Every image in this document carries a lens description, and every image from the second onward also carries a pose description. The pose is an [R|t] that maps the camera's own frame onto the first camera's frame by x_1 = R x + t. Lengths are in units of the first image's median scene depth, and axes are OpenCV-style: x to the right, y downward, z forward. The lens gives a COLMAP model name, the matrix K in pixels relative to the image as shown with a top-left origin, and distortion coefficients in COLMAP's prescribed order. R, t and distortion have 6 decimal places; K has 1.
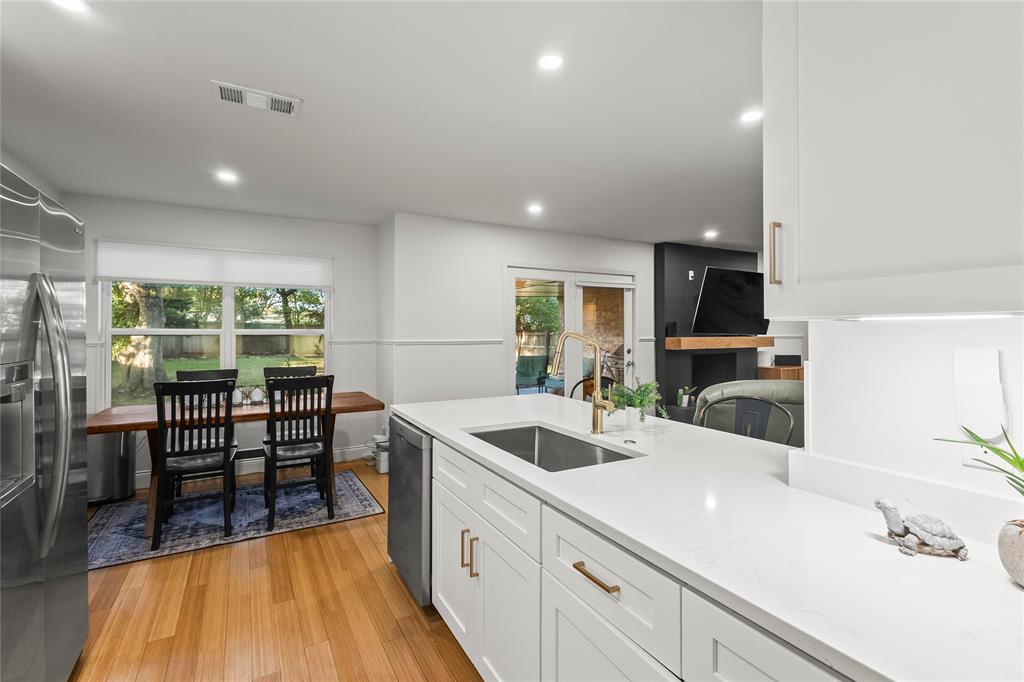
lens RADIAL K [[472.2, 0, 507.6], [0, 472.2, 326.5], [0, 0, 1]] dist [0.009772, -0.001474]
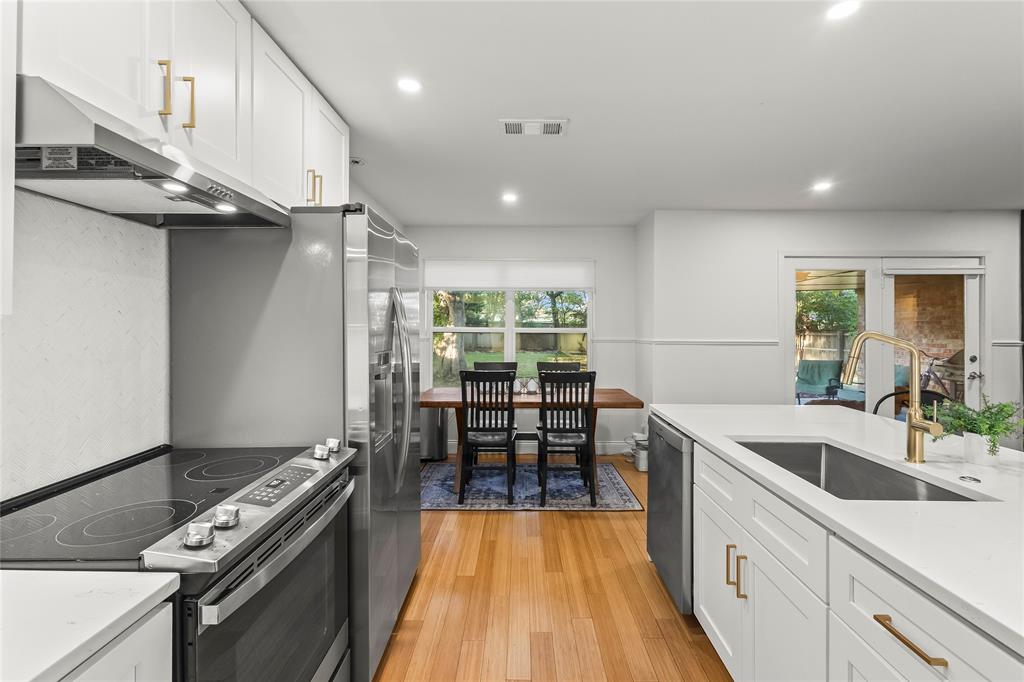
lens RADIAL K [[472.2, 0, 518.5], [0, 472.2, 325.7], [0, 0, 1]] dist [0.009772, -0.001474]
pose [[0.870943, 0.000700, -0.491384, 0.002607], [-0.000501, 1.000000, 0.000538, -0.000563], [0.491384, -0.000223, 0.870943, -0.009945]]
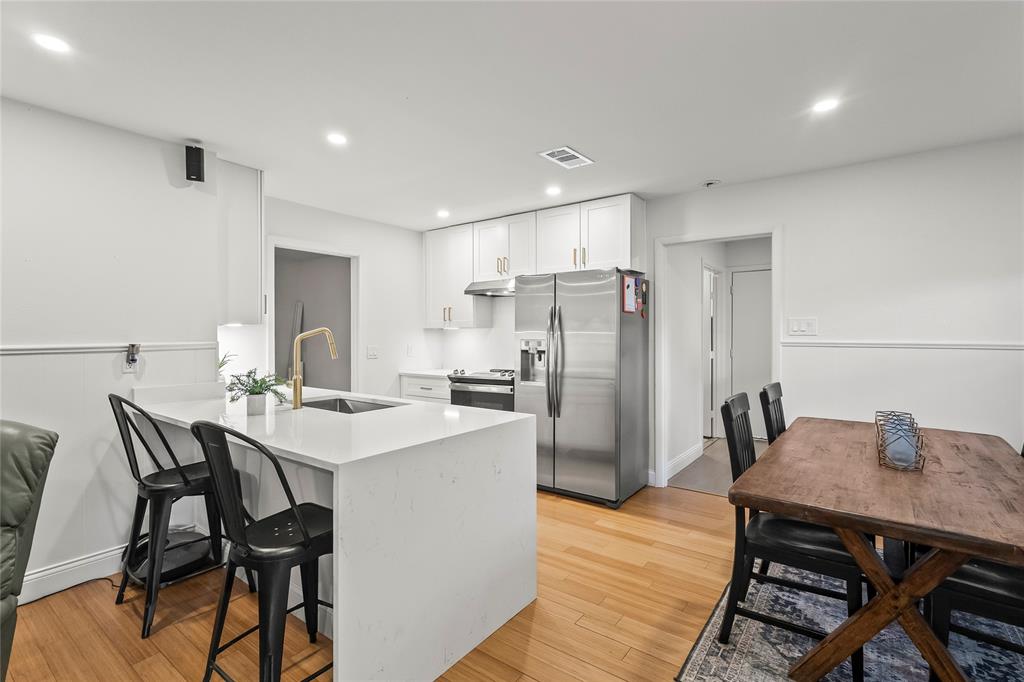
lens RADIAL K [[472.2, 0, 513.2], [0, 472.2, 334.7], [0, 0, 1]] dist [0.009772, -0.001474]
pose [[-0.908598, 0.002340, -0.417664, 0.142893], [0.003107, 0.999995, -0.001157, 0.023176], [0.417659, -0.002349, -0.908601, 1.751768]]
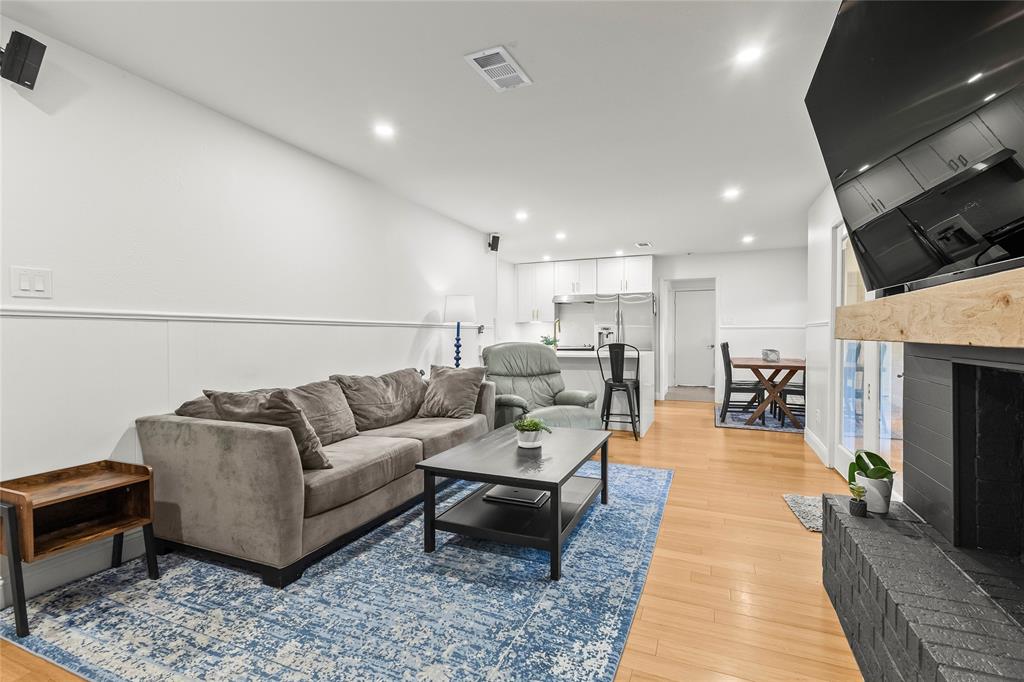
lens RADIAL K [[472.2, 0, 510.8], [0, 472.2, 339.7], [0, 0, 1]] dist [0.009772, -0.001474]
pose [[-0.789538, 0.007269, -0.613658, 1.641393], [0.006298, 0.999973, 0.003742, 0.097648], [0.613669, -0.000911, -0.789563, 2.342388]]
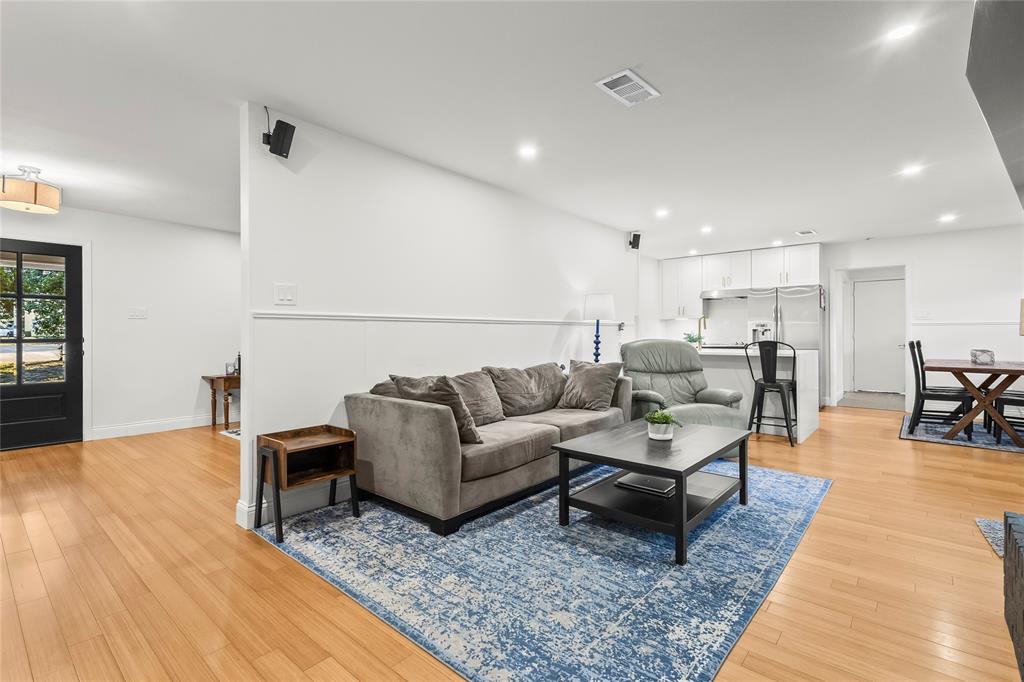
lens RADIAL K [[472.2, 0, 509.8], [0, 472.2, 331.2], [0, 0, 1]] dist [0.009772, -0.001474]
pose [[-0.939518, -0.000032, -0.342500, 1.666652], [0.003623, 0.999943, -0.010033, 0.099828], [0.342481, -0.010667, -0.939464, 2.445564]]
